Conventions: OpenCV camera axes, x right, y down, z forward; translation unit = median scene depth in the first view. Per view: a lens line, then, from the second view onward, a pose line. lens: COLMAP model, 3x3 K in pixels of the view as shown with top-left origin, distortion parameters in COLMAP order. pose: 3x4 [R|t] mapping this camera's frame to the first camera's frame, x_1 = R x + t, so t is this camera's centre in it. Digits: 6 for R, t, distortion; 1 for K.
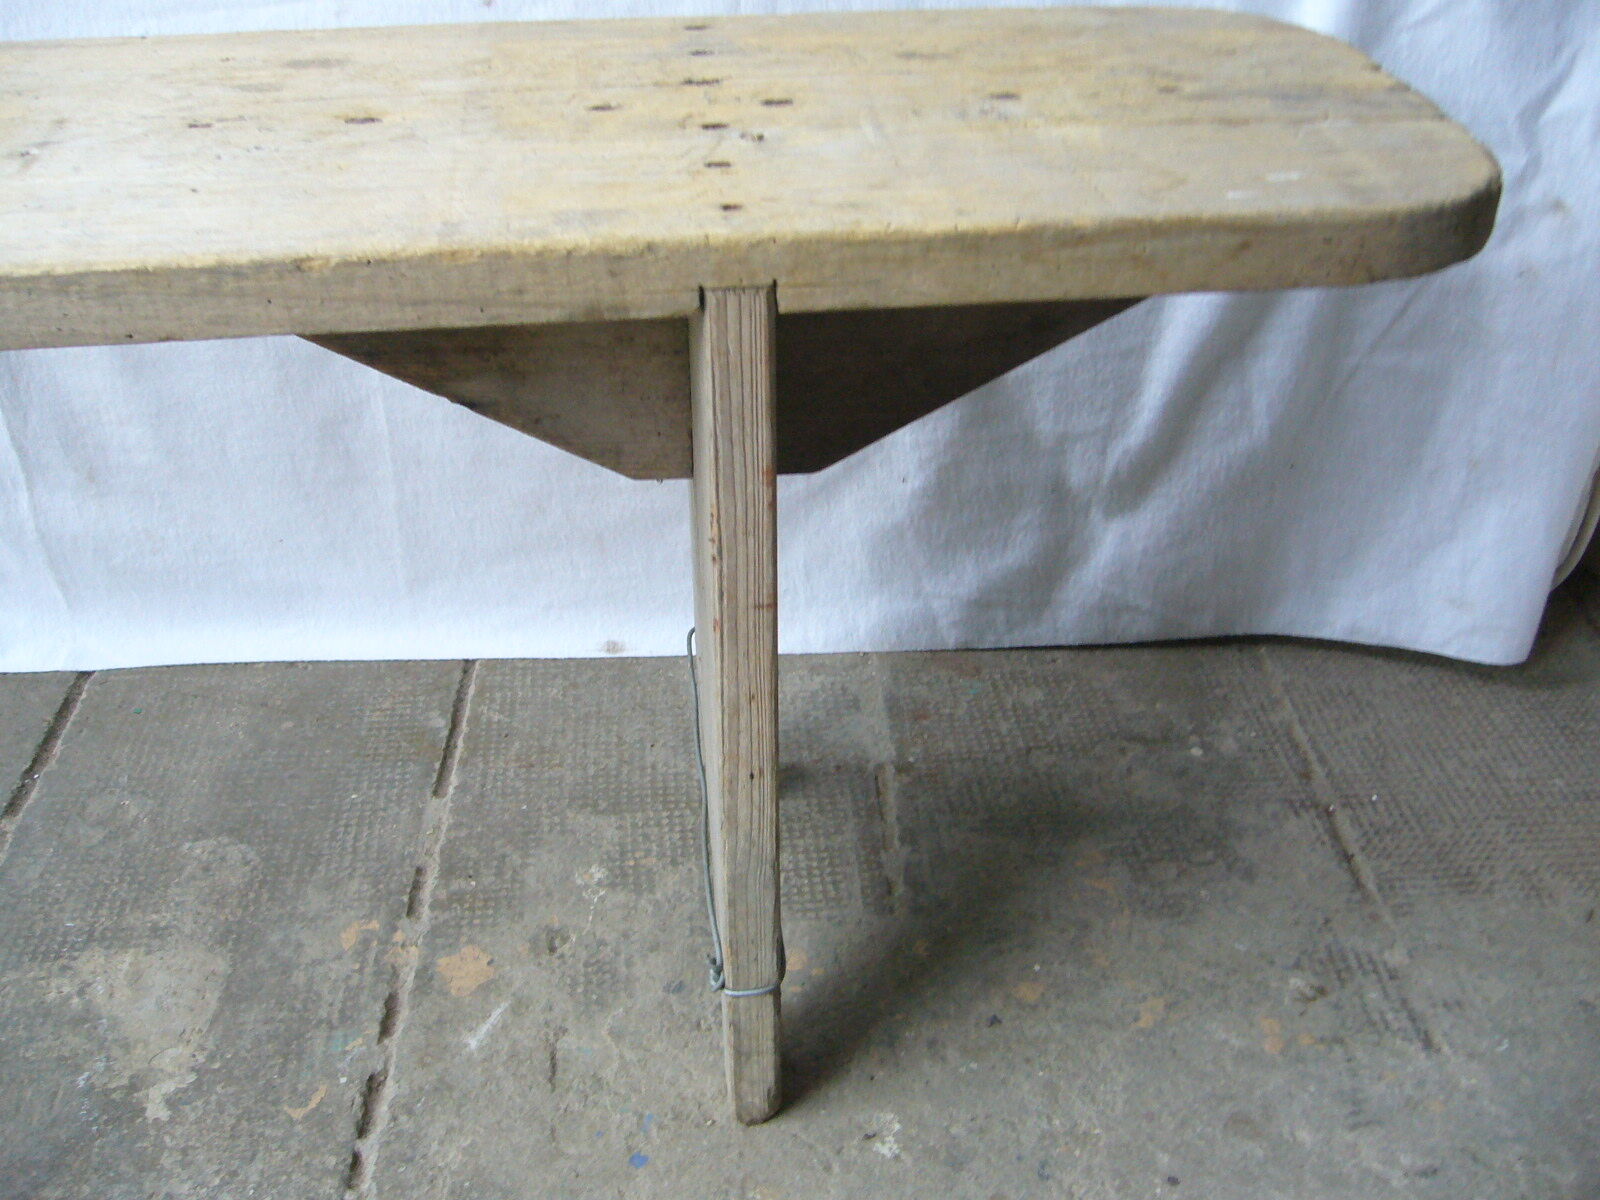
lens RADIAL K [[1685.8, 0, 810.7], [0, 1685.8, 607.0], [0, 0, 1]] dist [-0.066898, 0.000000]
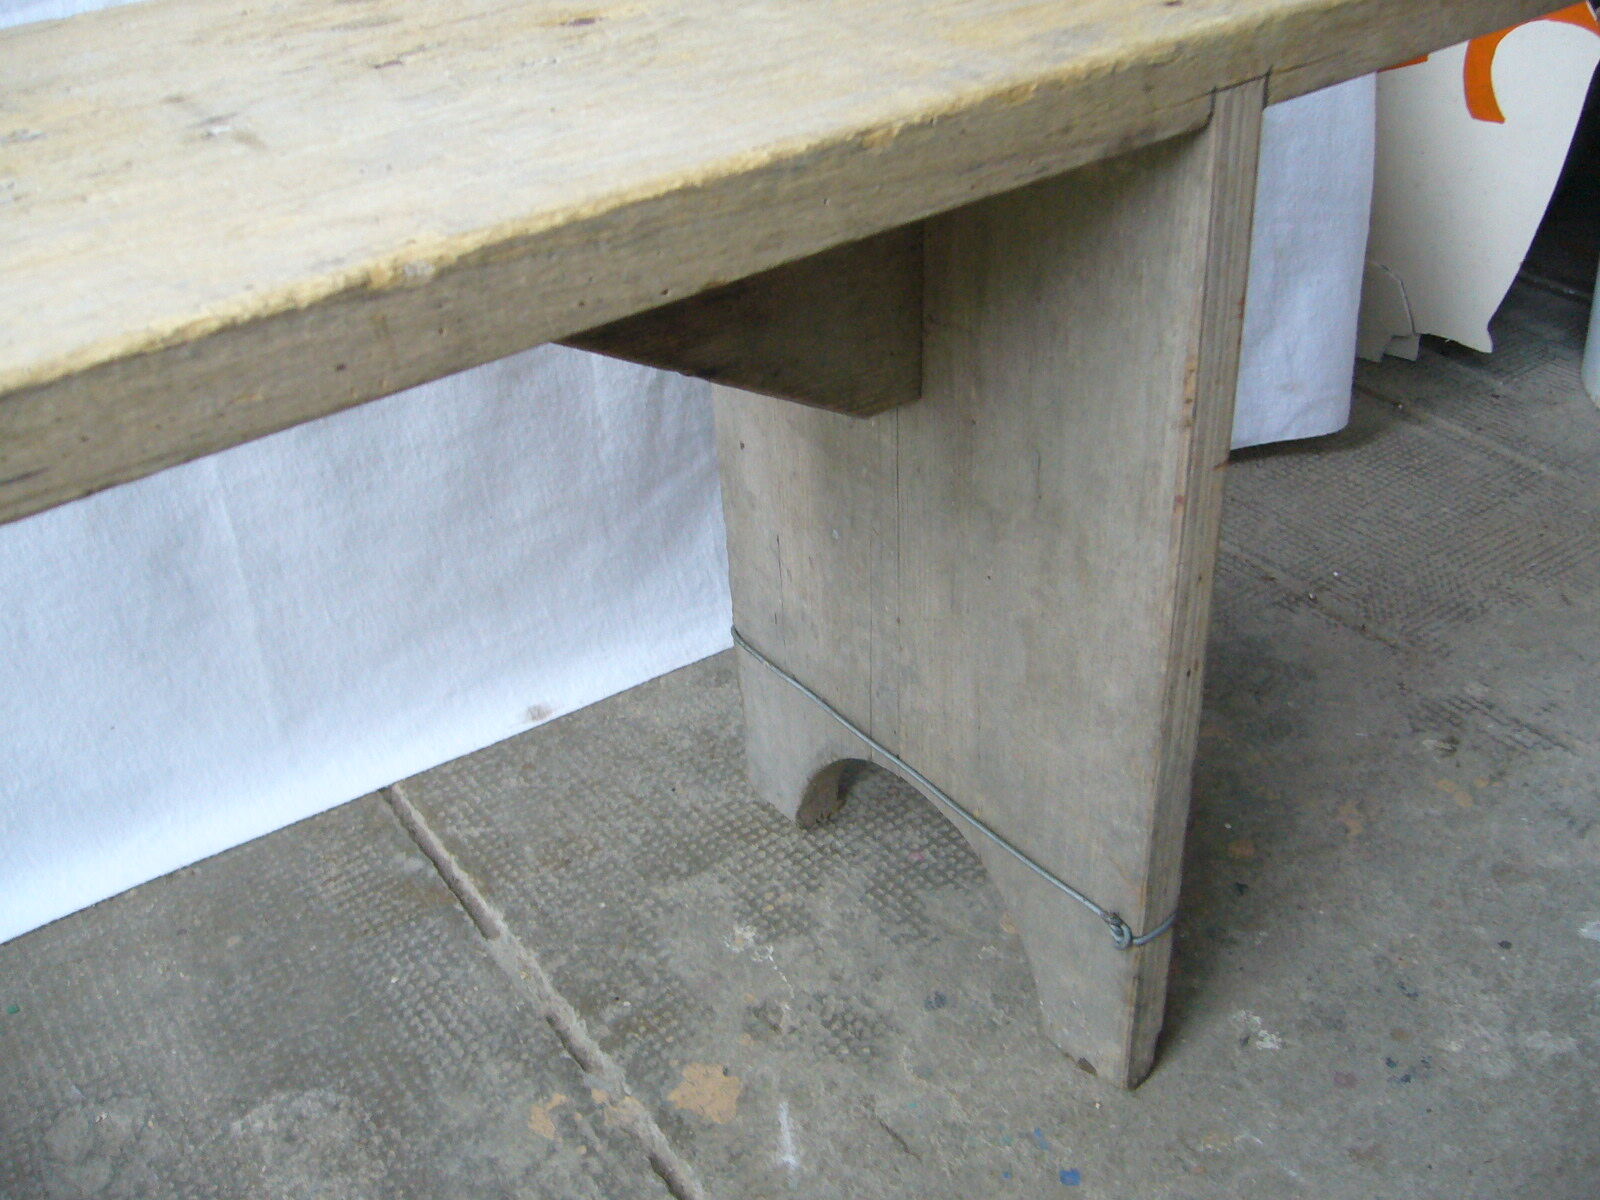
lens RADIAL K [[1685.8, 0, 800.0], [0, 1685.8, 602.7], [0, 0, 1]] dist [-0.066898, 0.000000]
pose [[0.849404, -0.319052, 0.420380, -0.420262], [0.329063, 0.942942, 0.050763, -0.034299], [-0.412590, 0.095214, 0.905927, 0.209997]]
